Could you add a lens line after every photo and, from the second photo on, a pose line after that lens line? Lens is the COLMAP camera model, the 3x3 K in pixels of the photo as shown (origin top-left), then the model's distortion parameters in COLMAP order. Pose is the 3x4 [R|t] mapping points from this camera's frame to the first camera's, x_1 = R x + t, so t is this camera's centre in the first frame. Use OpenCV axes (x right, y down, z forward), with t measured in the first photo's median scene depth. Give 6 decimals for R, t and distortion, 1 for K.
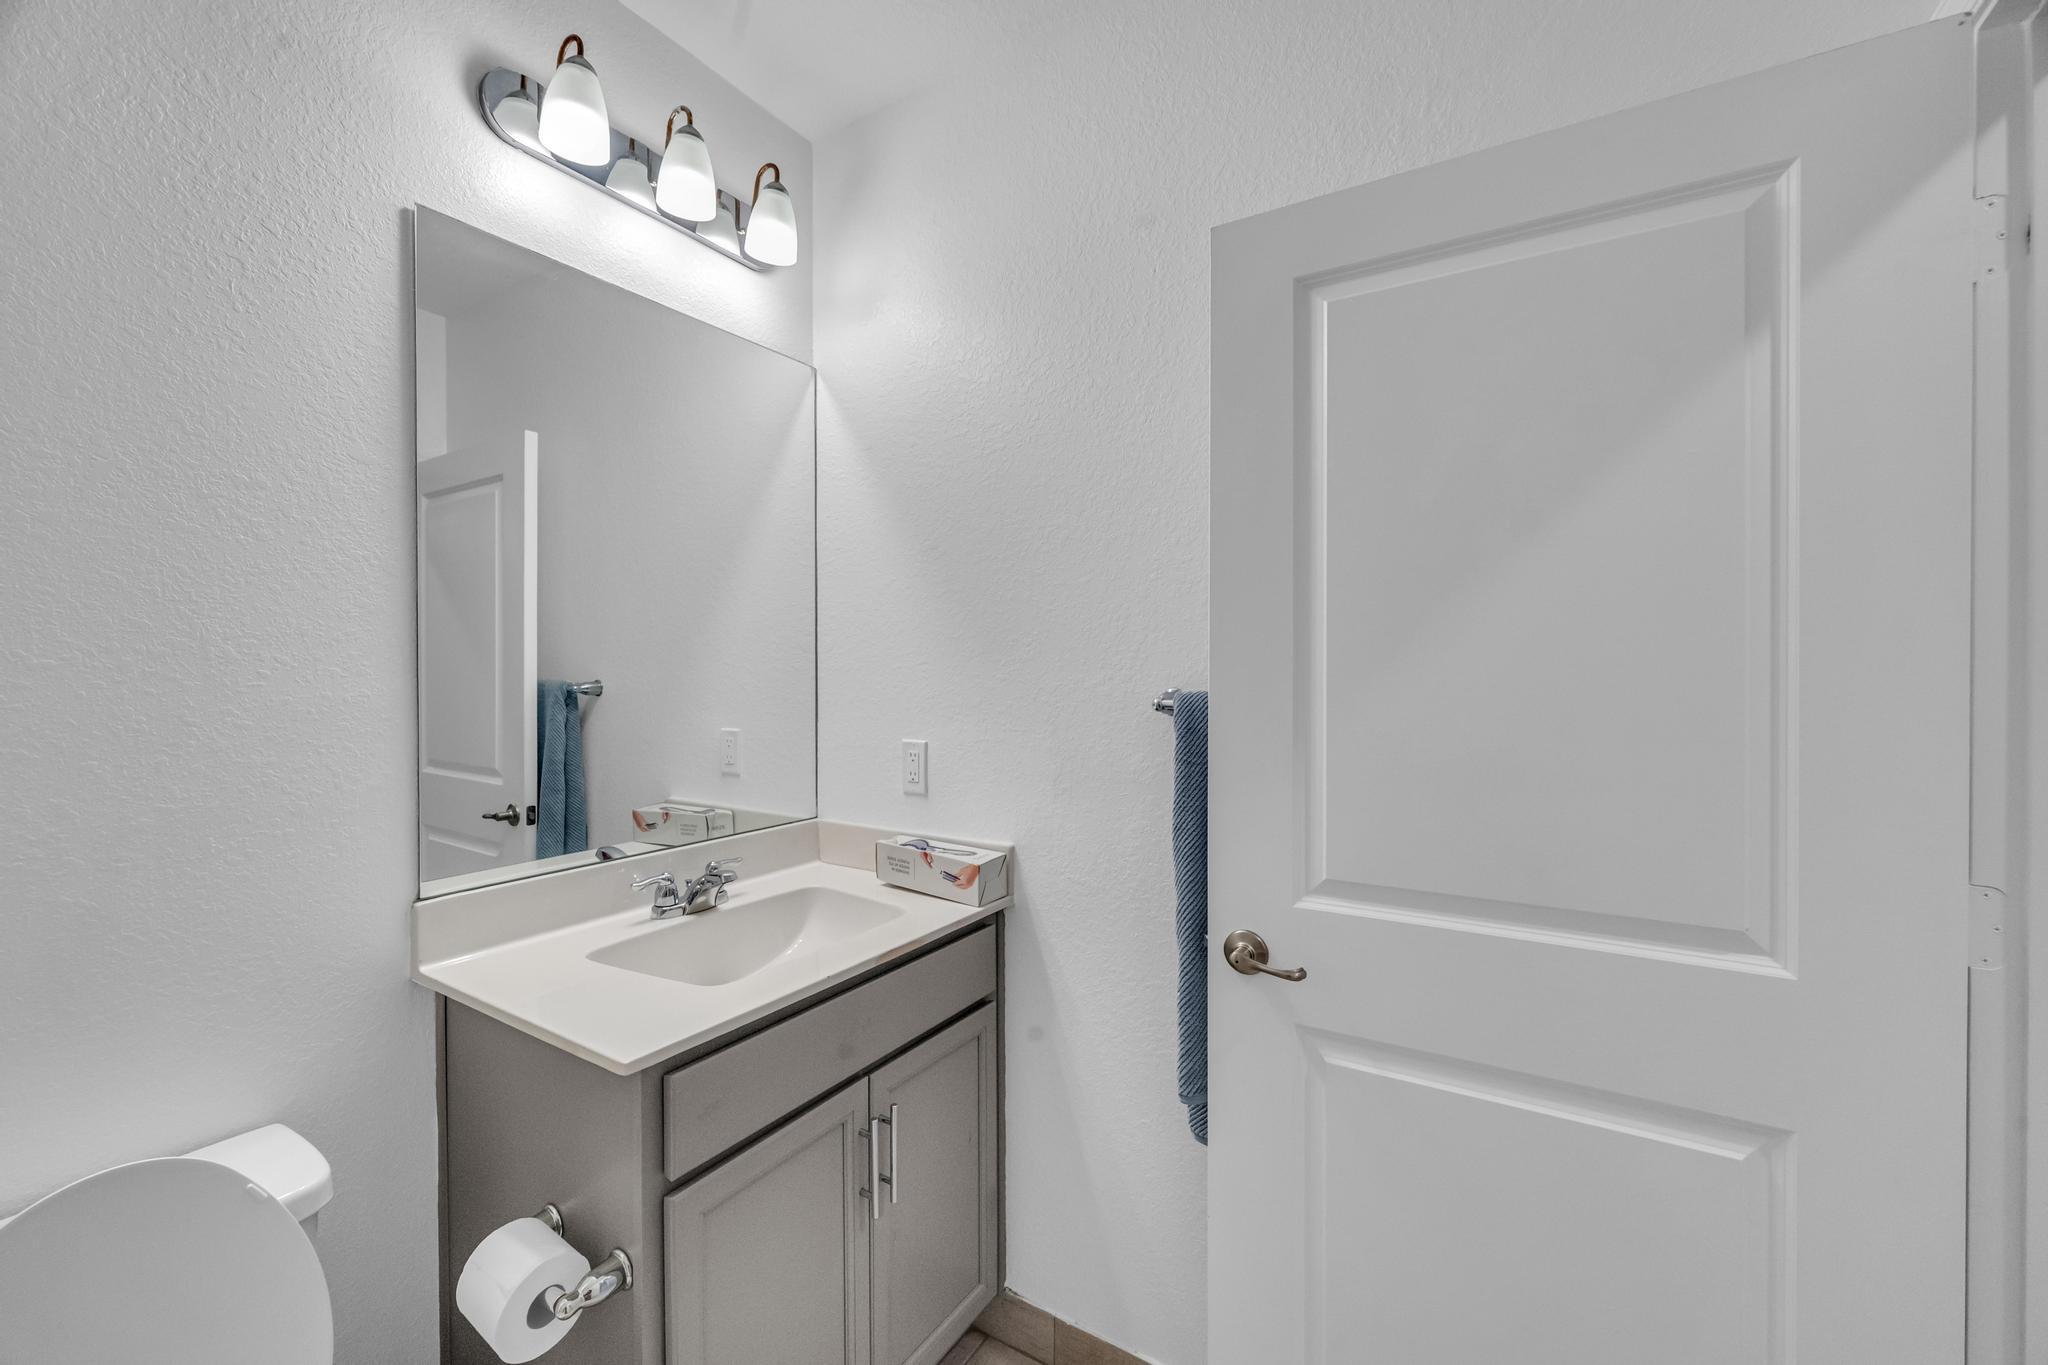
lens RADIAL K [[819.8, 0, 1019.4], [0, 819.8, 674.9], [0, 0, 1]] dist [-0.008172, 0.000107]
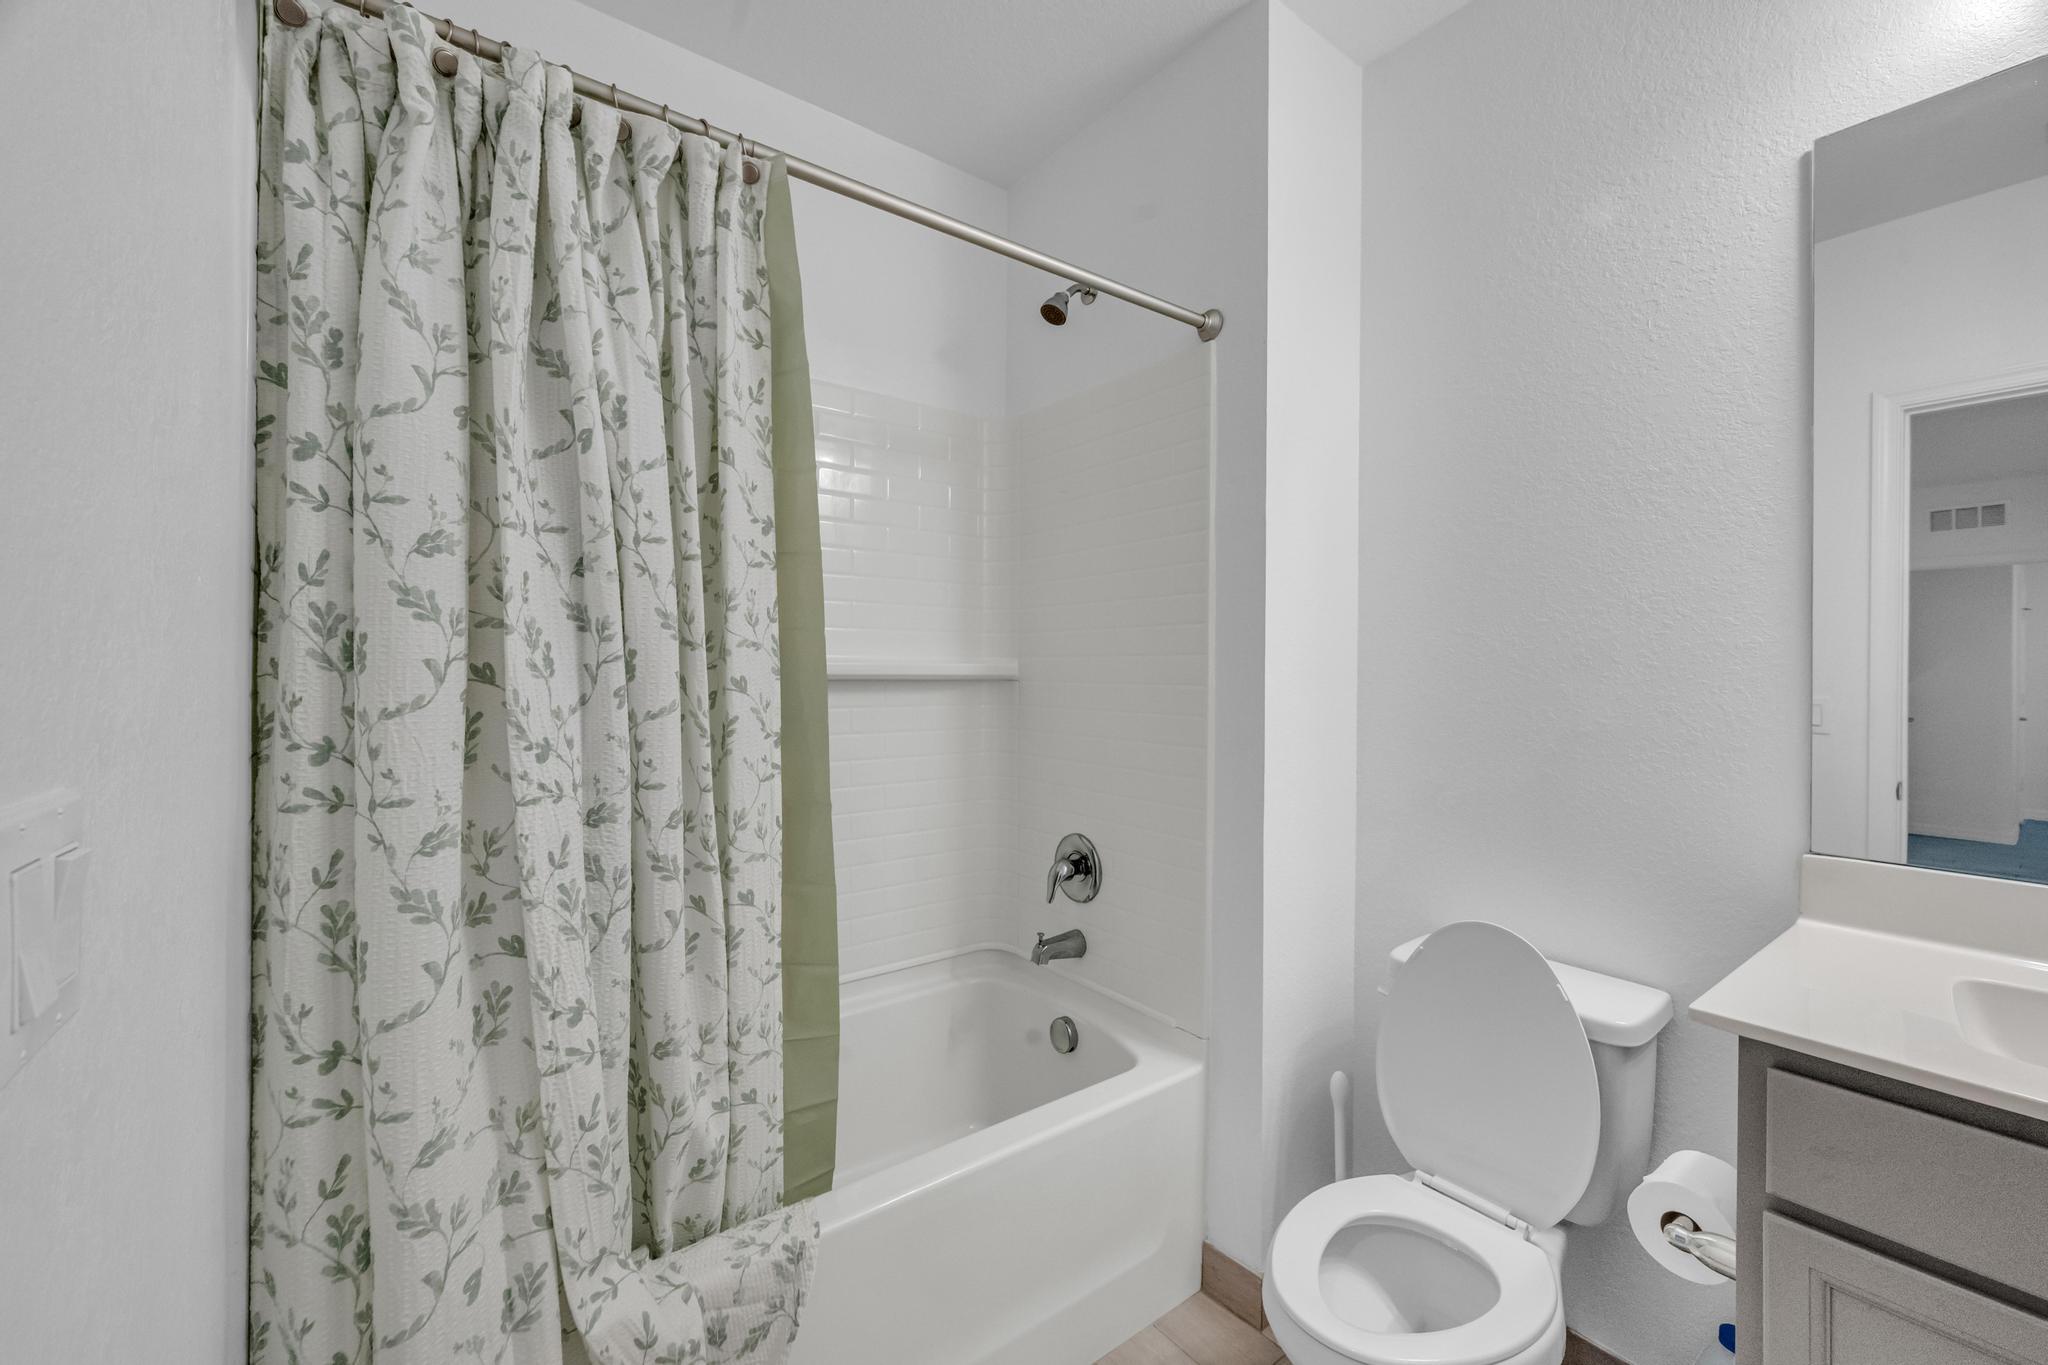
lens RADIAL K [[819.8, 0, 1019.4], [0, 819.8, 674.9], [0, 0, 1]] dist [-0.008172, 0.000107]
pose [[-0.353132, 0.001409, -0.935572, 0.582678], [-0.017531, 0.999813, 0.008123, 0.083700], [0.935409, 0.019270, -0.353042, 0.524921]]
